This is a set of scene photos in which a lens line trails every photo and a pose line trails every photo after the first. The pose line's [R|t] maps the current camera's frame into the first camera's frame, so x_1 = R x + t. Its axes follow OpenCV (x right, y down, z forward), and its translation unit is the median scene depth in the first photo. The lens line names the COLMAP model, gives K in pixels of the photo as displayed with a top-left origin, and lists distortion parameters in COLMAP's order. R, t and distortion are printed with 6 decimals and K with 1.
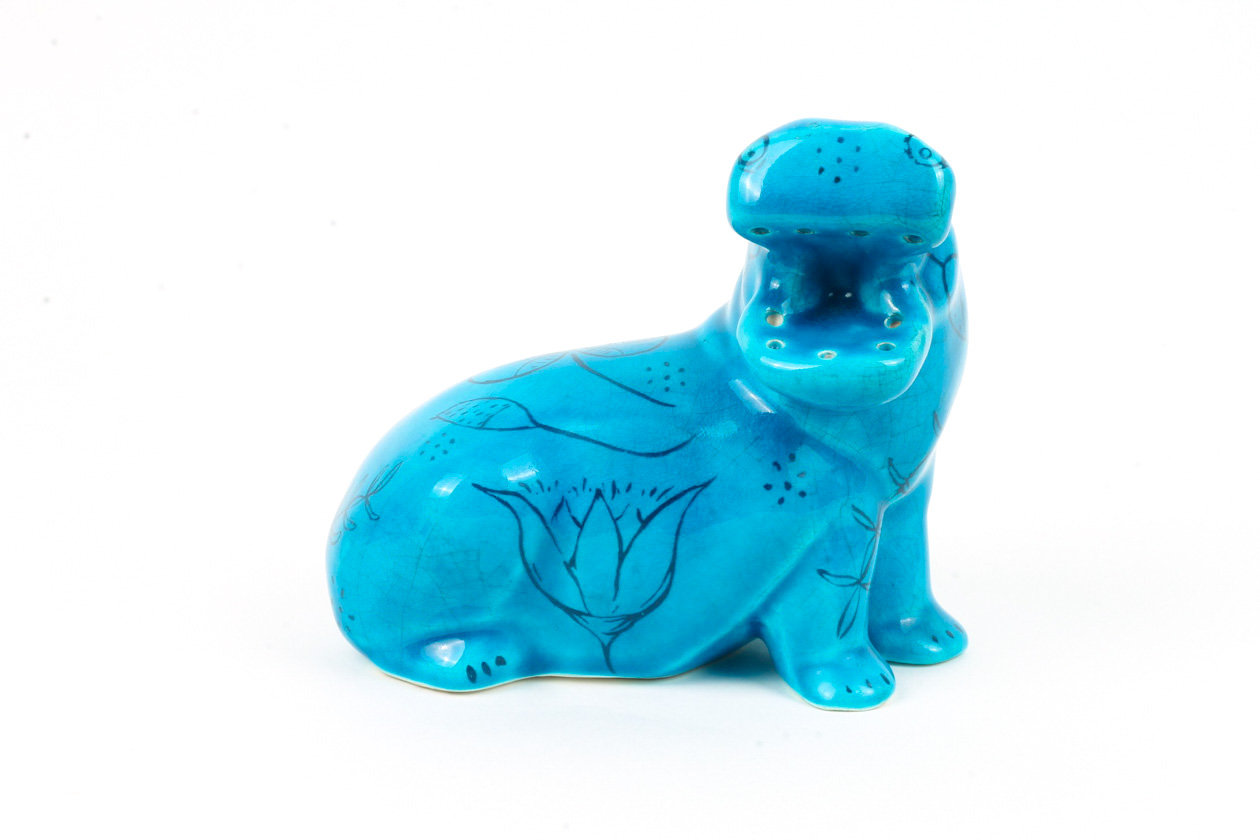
lens RADIAL K [[3336.3, 0, 630.0], [0, 3336.3, 420.0], [0, 0, 1]] dist [-0.112583, -1.670886]
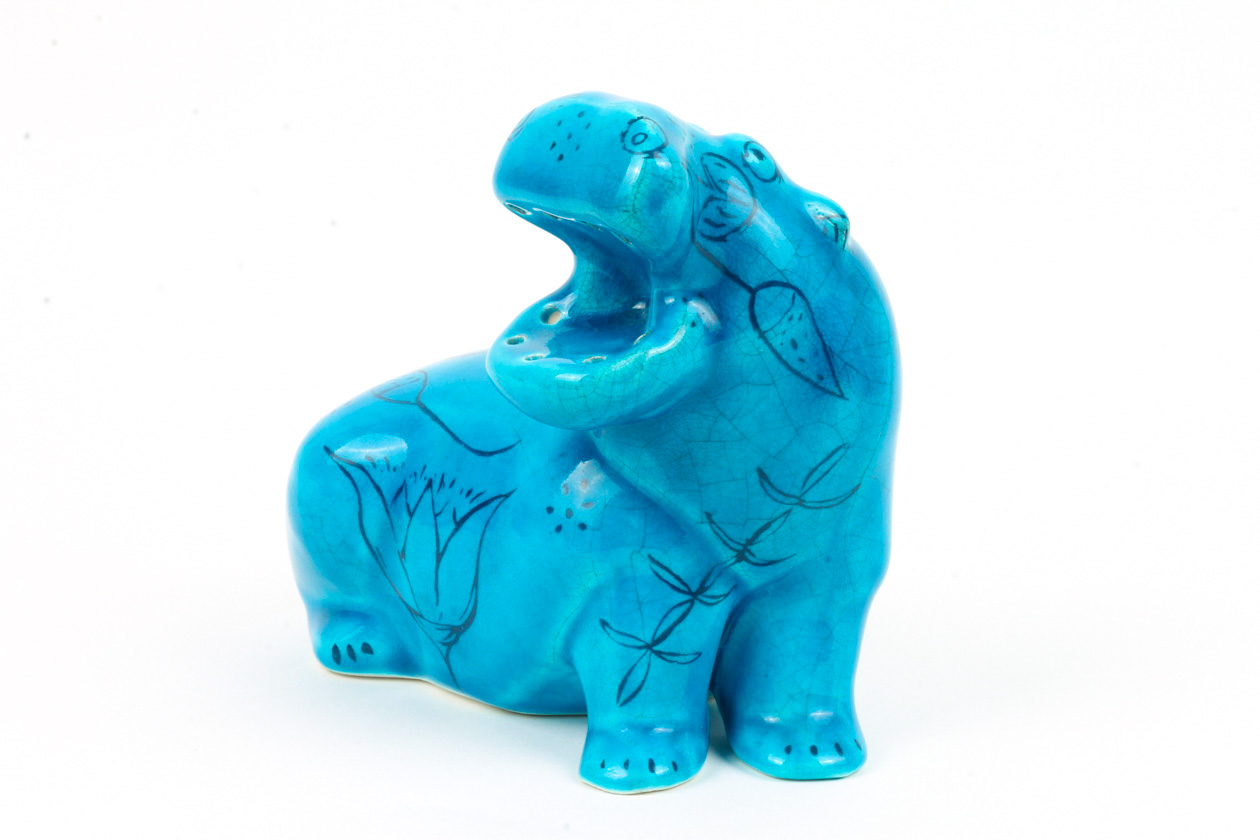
lens RADIAL K [[3336.3, 0, 630.0], [0, 3336.3, 420.0], [0, 0, 1]] dist [-0.112583, -1.670886]
pose [[0.719336, 0.170968, -0.673294, 0.645434], [-0.204777, 0.978359, 0.029651, -0.033459], [0.663793, 0.116546, 0.738780, 0.365573]]
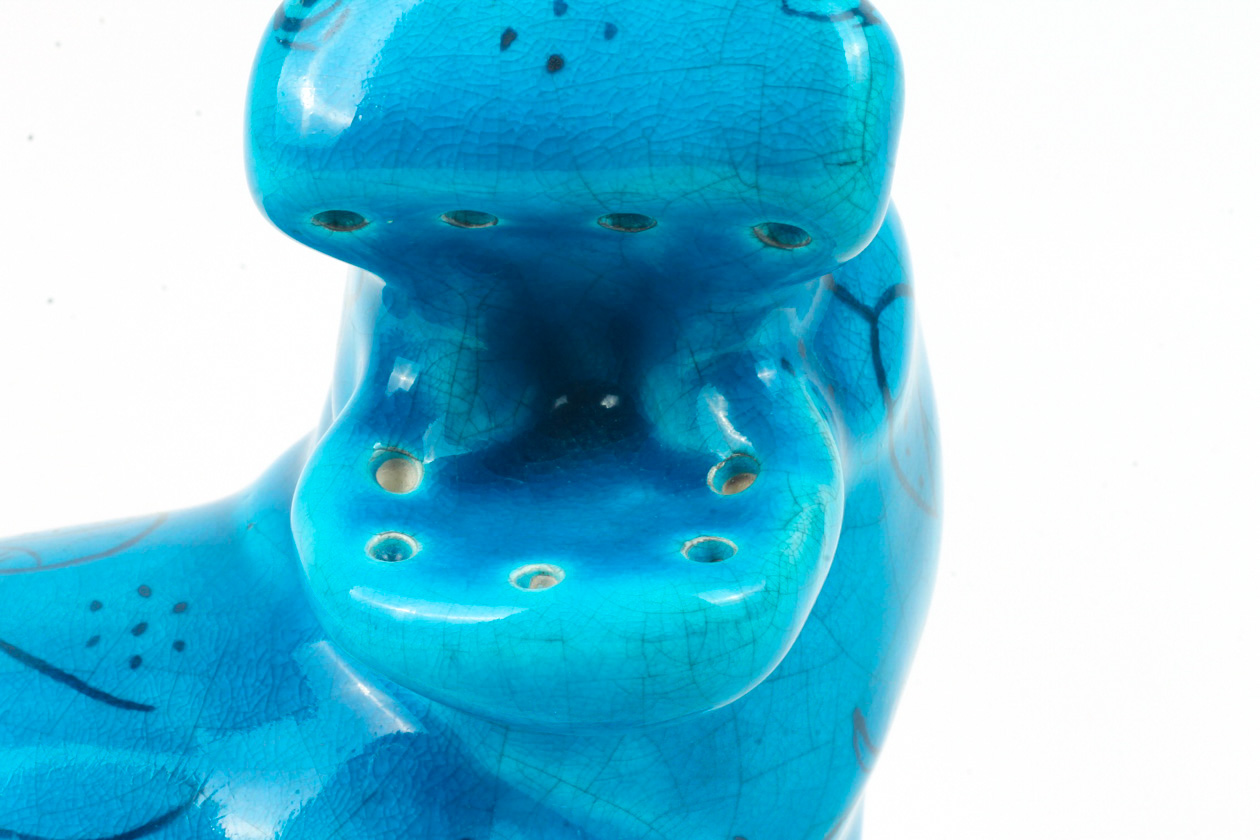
lens RADIAL K [[3680.9, 0, 630.0], [0, 3680.9, 420.0], [0, 0, 1]] dist [-0.139785, -0.464987]
pose [[0.999675, -0.014095, 0.021227, 0.059121], [0.014754, 0.999404, -0.031218, -0.023047], [-0.020774, 0.031521, 0.999287, 0.602744]]
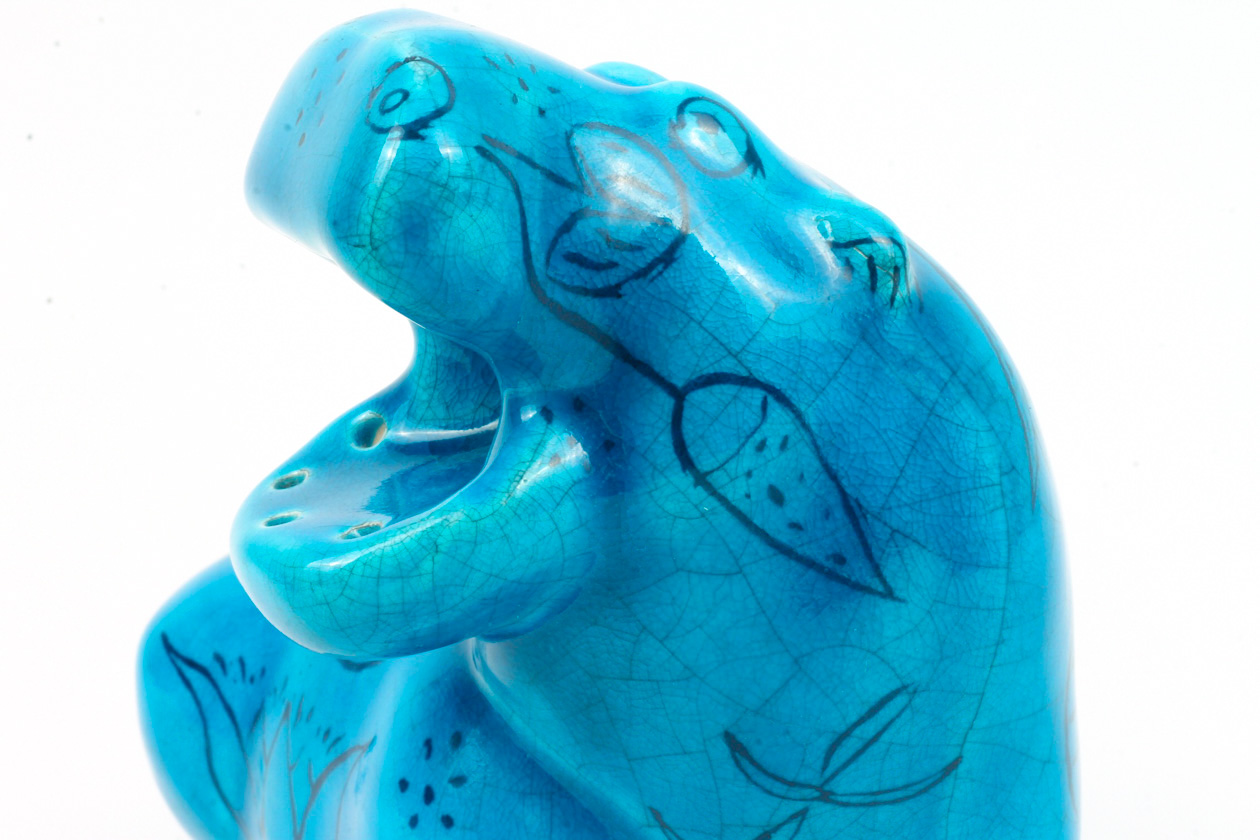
lens RADIAL K [[3513.7, 0, 630.0], [0, 3513.7, 420.0], [0, 0, 1]] dist [-0.064435, -0.639133]
pose [[0.486179, 0.182362, -0.854619, 0.477078], [-0.185320, 0.977254, 0.103105, -0.088706], [0.853983, 0.108251, 0.508916, 0.771075]]
